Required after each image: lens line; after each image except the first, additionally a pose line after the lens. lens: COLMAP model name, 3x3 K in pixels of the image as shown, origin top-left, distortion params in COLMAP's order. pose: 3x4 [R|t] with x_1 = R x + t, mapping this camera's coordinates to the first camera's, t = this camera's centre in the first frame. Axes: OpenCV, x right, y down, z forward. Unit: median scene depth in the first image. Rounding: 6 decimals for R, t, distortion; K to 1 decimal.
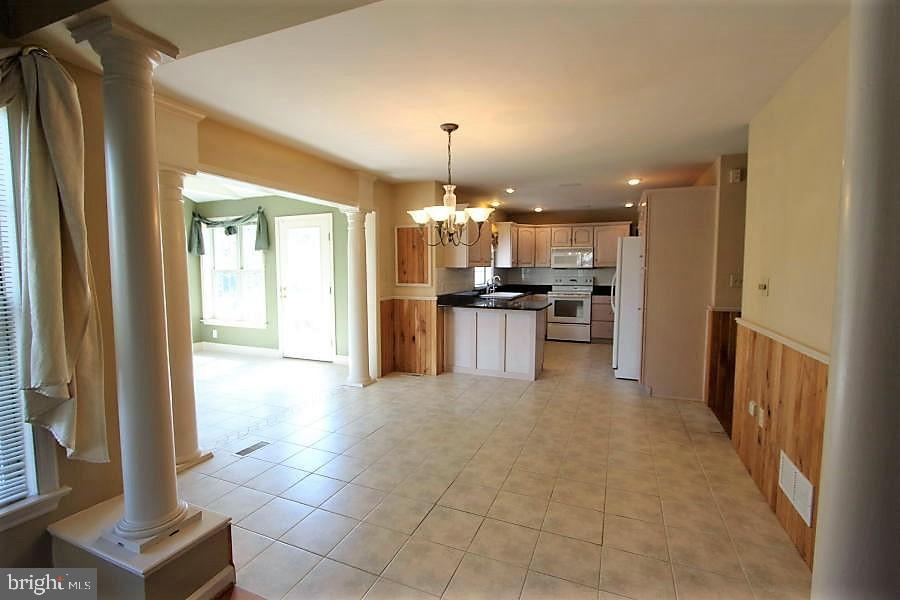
lens RADIAL K [[414.4, 0, 449.6], [0, 414.4, 296.0], [0, 0, 1]] dist [-0.013270, 0.001468]
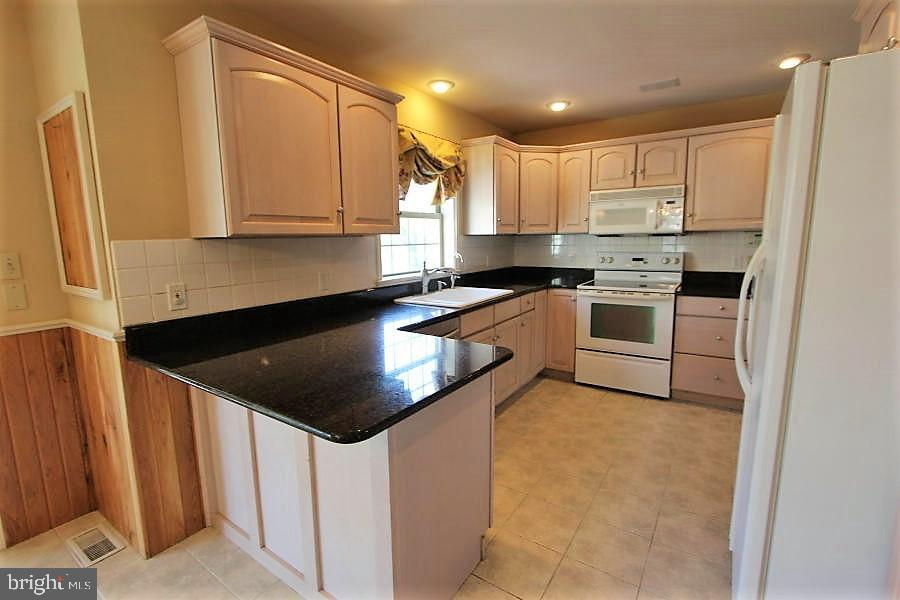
lens RADIAL K [[414.4, 0, 445.8], [0, 414.4, 296.8], [0, 0, 1]] dist [-0.013270, 0.001468]
pose [[0.977449, 0.014375, -0.210682, 0.186841], [0.001167, 0.997297, 0.073461, -0.031379], [0.211169, -0.072051, 0.974790, 0.495274]]
